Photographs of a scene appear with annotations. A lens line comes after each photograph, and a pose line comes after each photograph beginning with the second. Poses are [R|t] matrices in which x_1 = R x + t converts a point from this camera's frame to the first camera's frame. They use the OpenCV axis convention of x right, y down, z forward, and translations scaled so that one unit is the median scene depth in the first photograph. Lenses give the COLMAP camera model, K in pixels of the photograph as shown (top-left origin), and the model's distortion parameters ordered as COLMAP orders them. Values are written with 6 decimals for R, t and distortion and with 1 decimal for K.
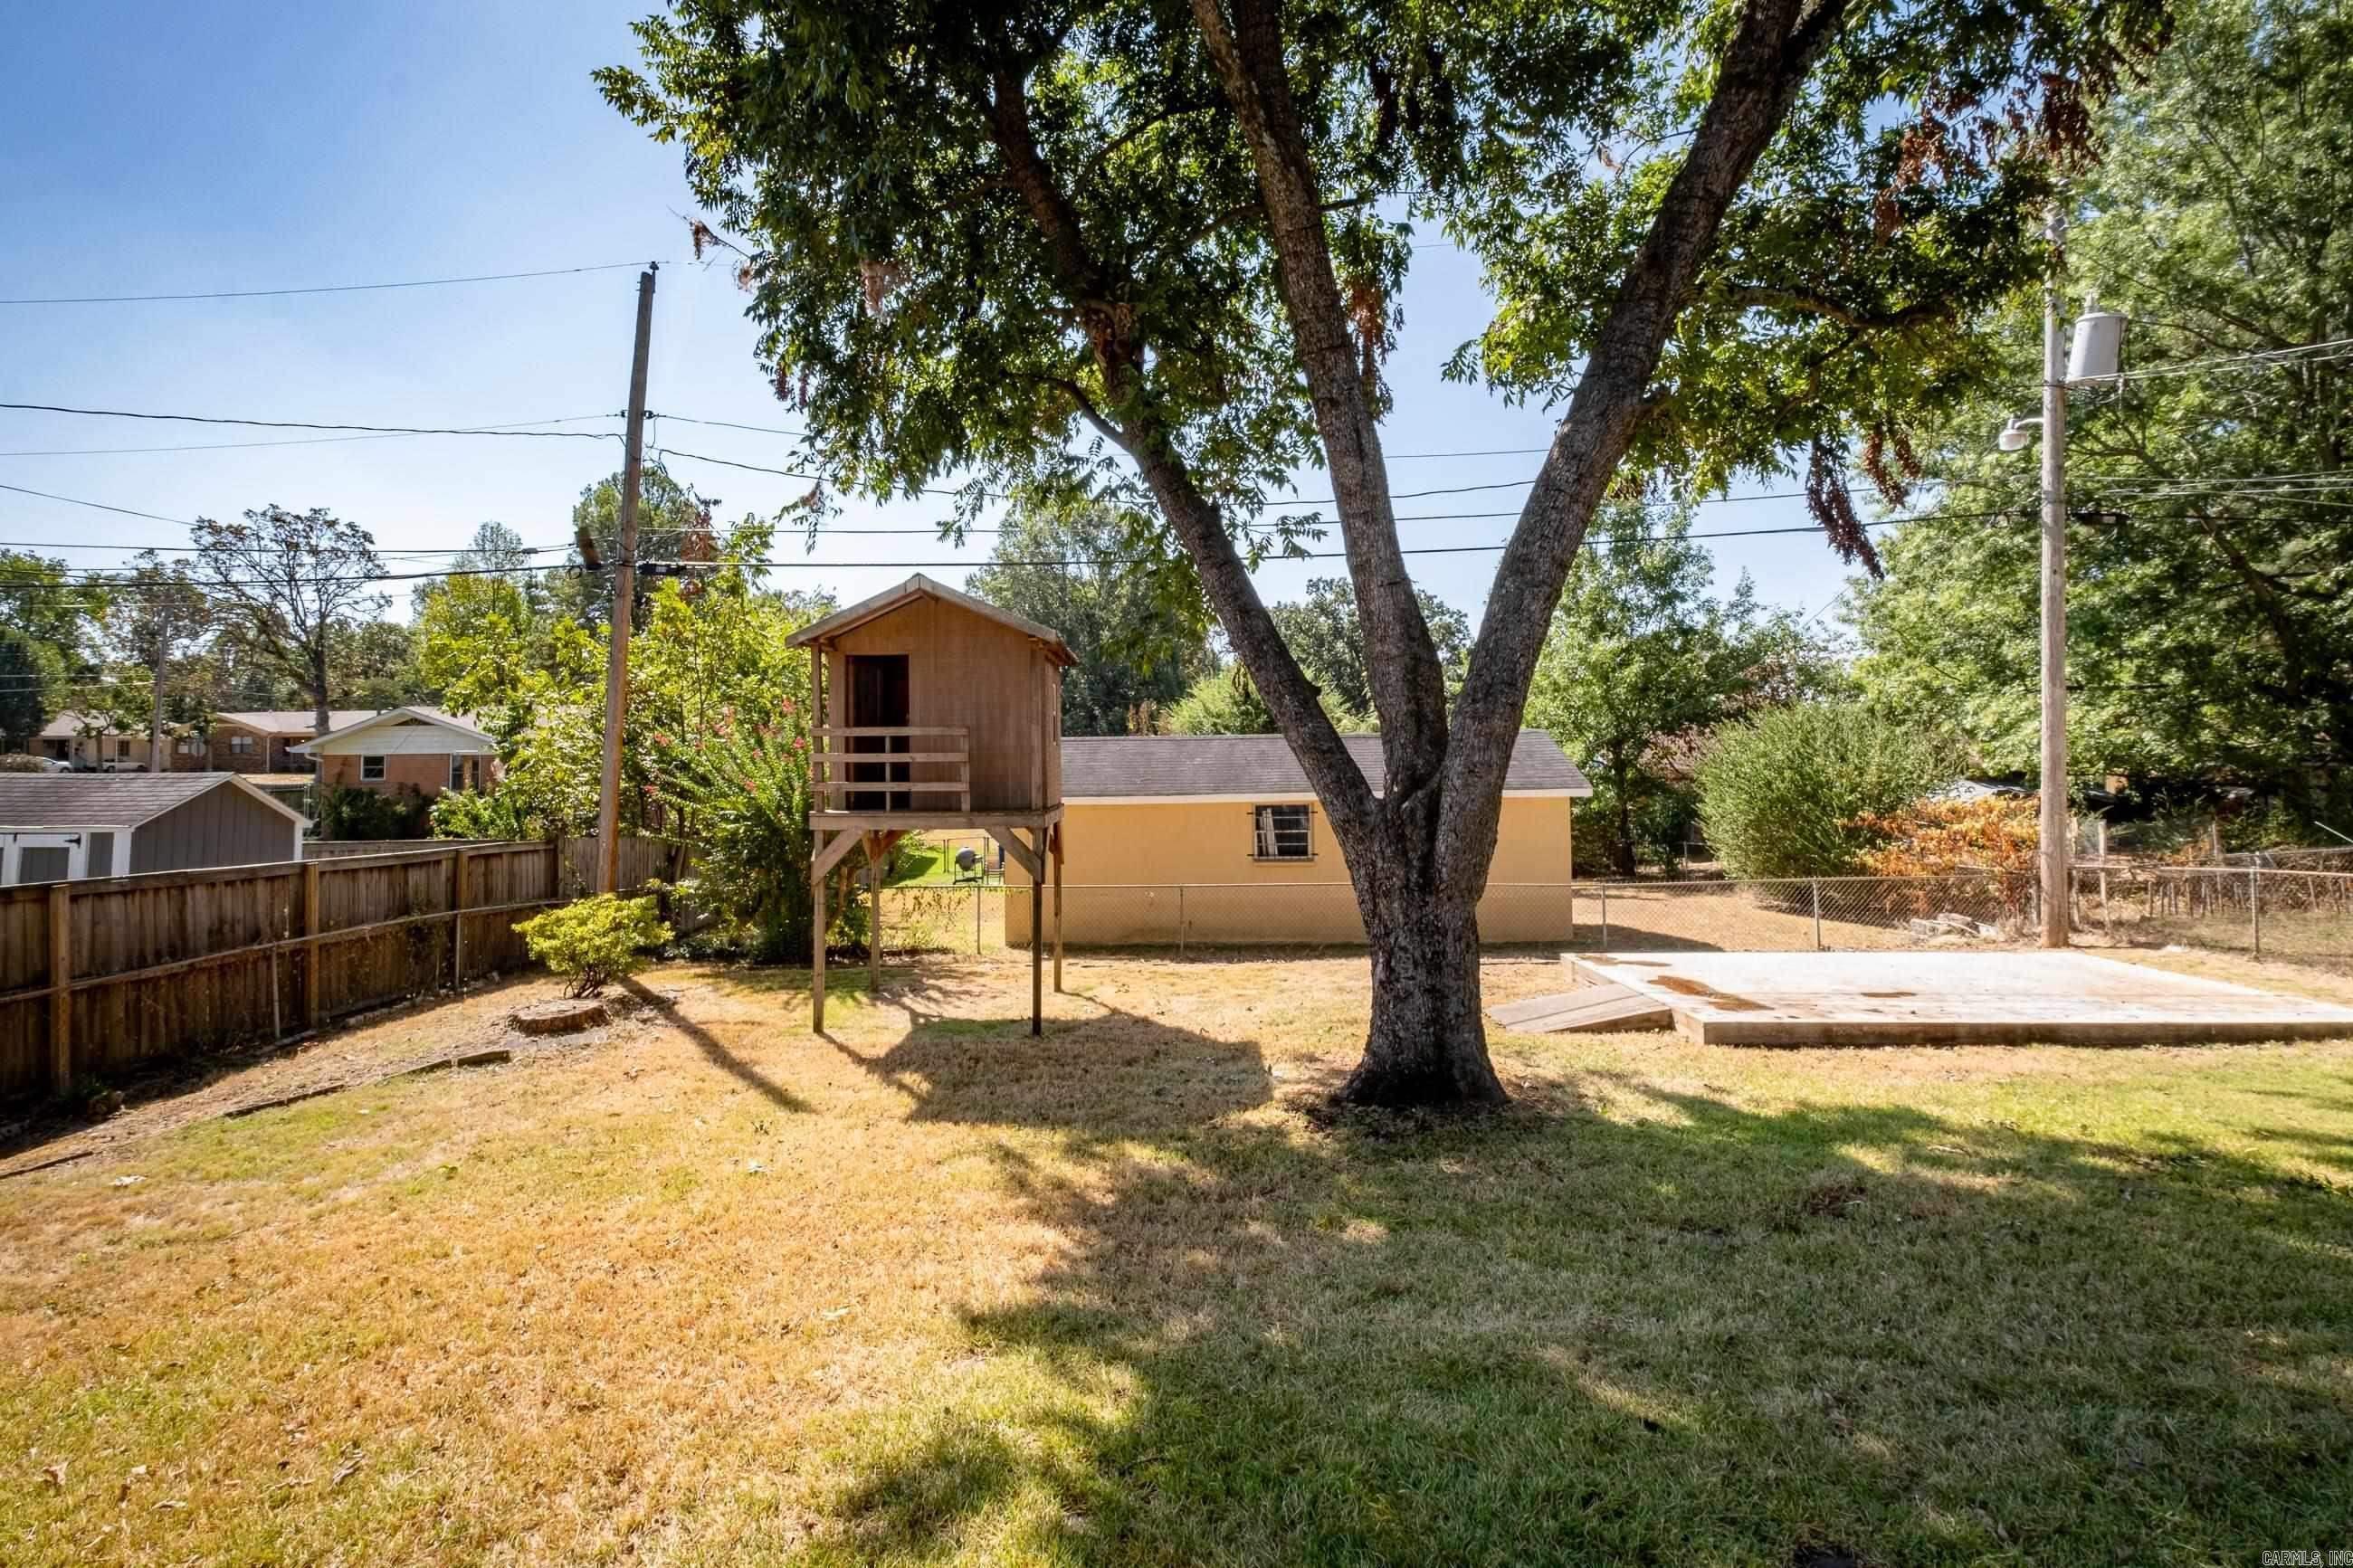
lens RADIAL K [[1017.4, 0, 1223.2], [0, 1017.4, 663.1], [0, 0, 1]] dist [-0.001059, -0.000284]
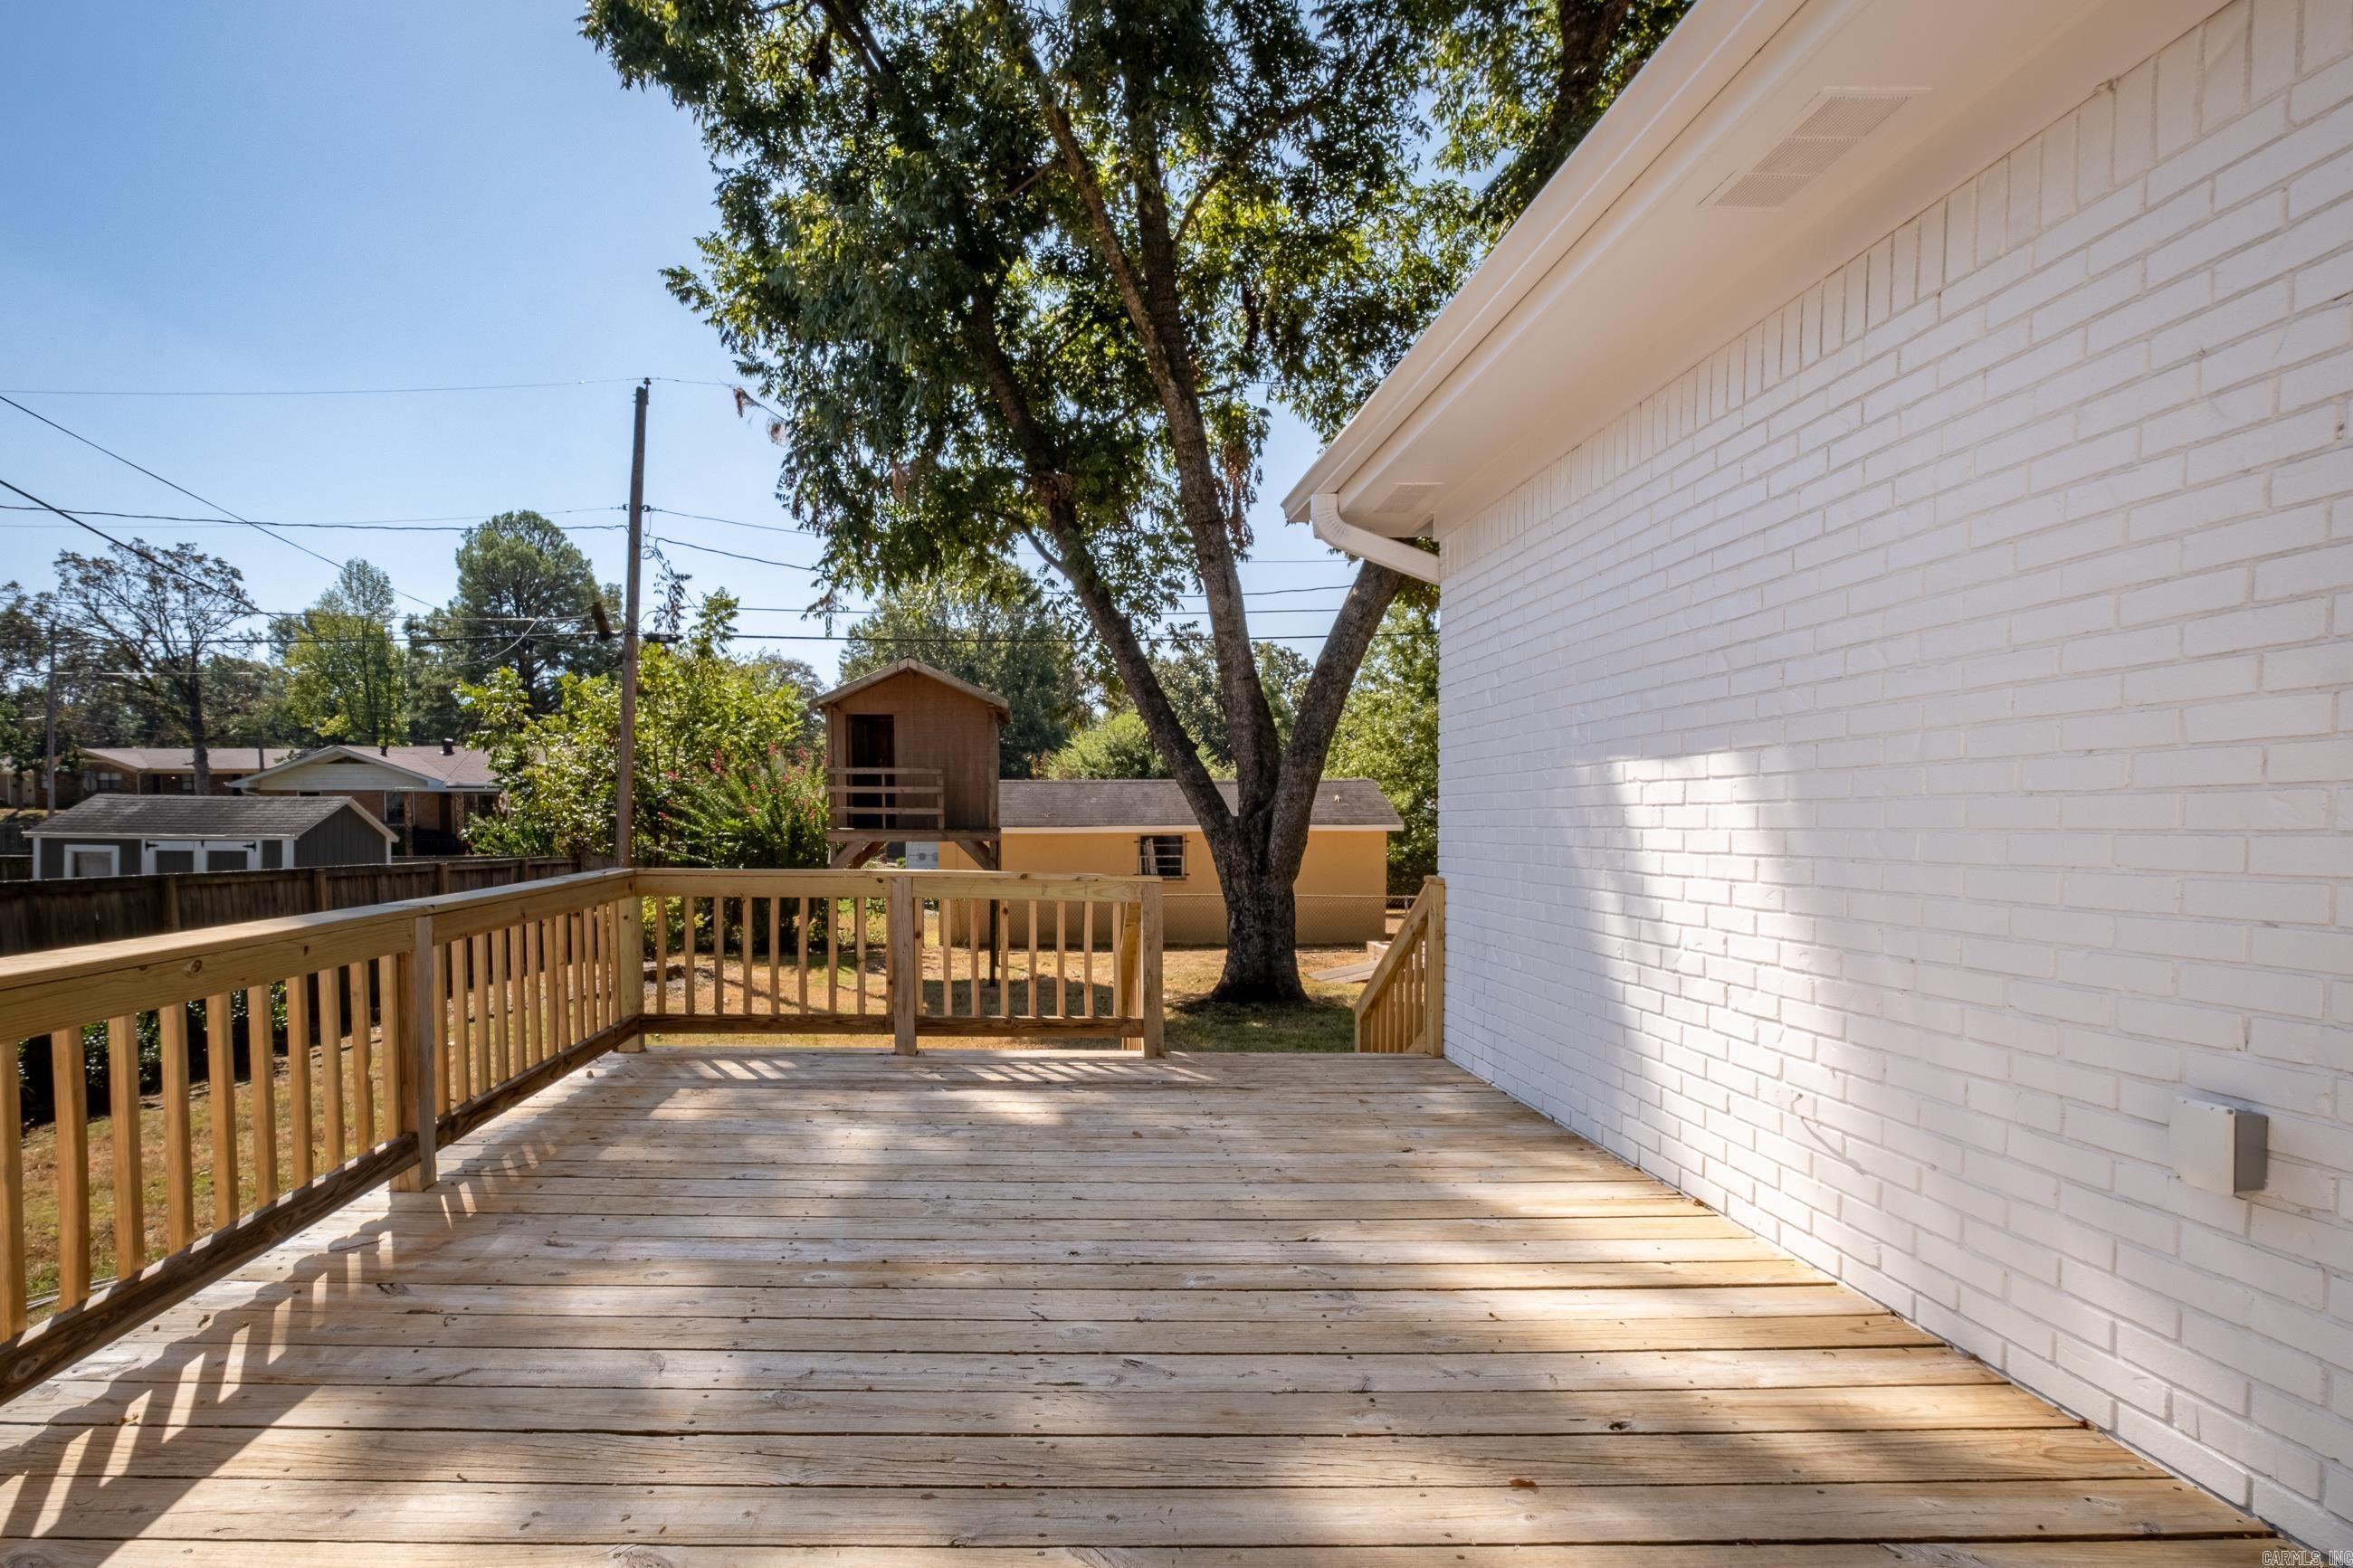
lens RADIAL K [[1007.1, 0, 1176.5], [0, 1007.1, 784.0], [0, 0, 1]] dist [-0.000592, -0.000102]
pose [[0.996333, 0.012127, 0.084696, -0.039814], [-0.017955, 0.997497, 0.068390, -0.012198], [-0.083654, -0.069660, 0.994057, -0.309465]]
